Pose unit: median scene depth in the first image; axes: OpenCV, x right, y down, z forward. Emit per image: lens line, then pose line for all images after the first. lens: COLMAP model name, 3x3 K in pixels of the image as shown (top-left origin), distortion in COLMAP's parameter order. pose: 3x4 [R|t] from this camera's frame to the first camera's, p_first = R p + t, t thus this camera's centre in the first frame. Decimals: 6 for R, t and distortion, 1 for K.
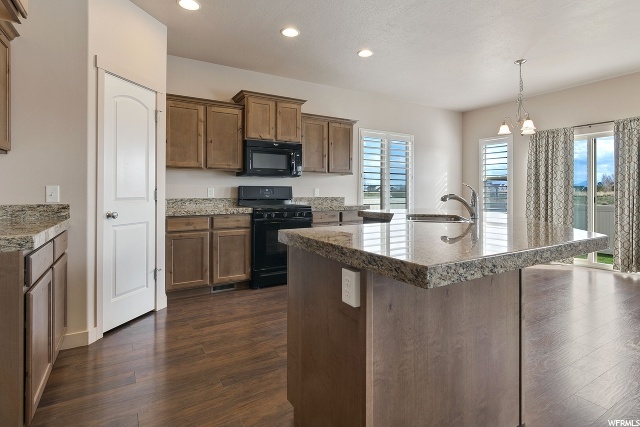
lens RADIAL K [[331.0, 0, 320.4], [0, 331.0, 189.1], [0, 0, 1]] dist [-0.000320, -0.000106]
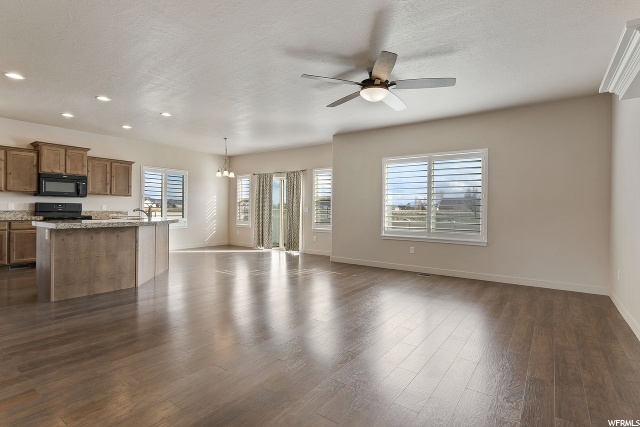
lens RADIAL K [[321.1, 0, 320.7], [0, 321.1, 210.0], [0, 0, 1]] dist [-0.000918, -0.000159]
pose [[0.920577, 0.008762, 0.390463, 0.386363], [-0.012272, 0.999904, 0.006496, -0.000827], [-0.390369, -0.010772, 0.920596, -0.868000]]
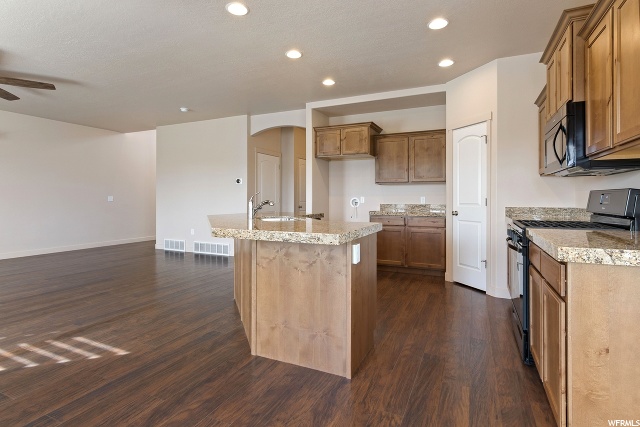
lens RADIAL K [[324.4, 0, 320.0], [0, 324.4, 204.1], [0, 0, 1]] dist [-0.001859, -0.000229]
pose [[-0.834607, 0.007714, -0.550792, 0.534897], [0.002147, 0.999940, 0.010750, 0.008088], [0.550842, 0.007790, -0.834573, 1.260411]]
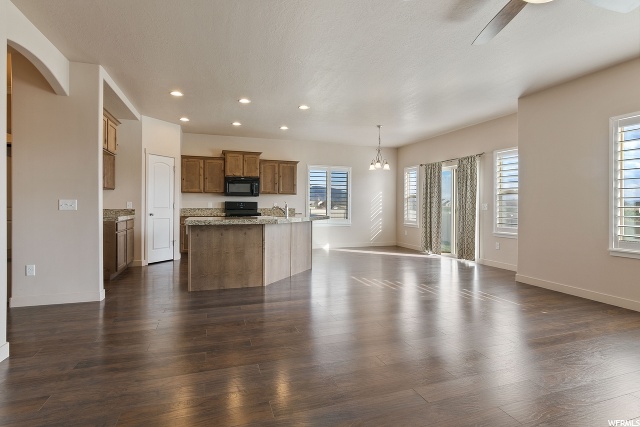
lens RADIAL K [[324.4, 0, 320.0], [0, 324.4, 204.1], [0, 0, 1]] dist [-0.001859, -0.000229]
pose [[0.976935, 0.002847, -0.213518, 0.652107], [-0.002541, 0.999995, 0.001706, 0.000219], [0.213522, -0.001124, 0.976938, -0.632511]]
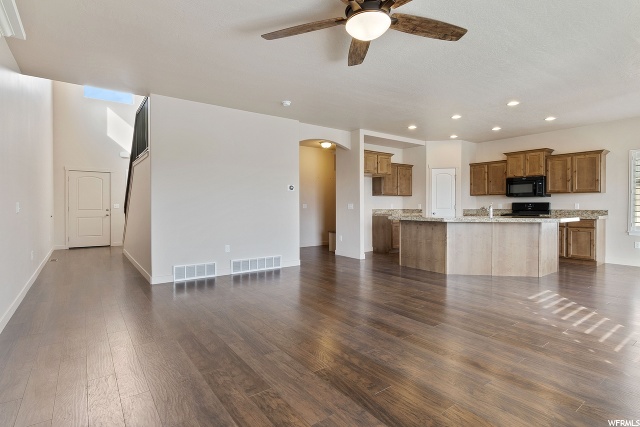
lens RADIAL K [[324.4, 0, 320.0], [0, 324.4, 204.1], [0, 0, 1]] dist [-0.001859, -0.000229]
pose [[0.090626, -0.007144, -0.995859, 1.472280], [0.007493, 0.999951, -0.006492, 0.002754], [0.995857, -0.006874, 0.090675, -0.229486]]
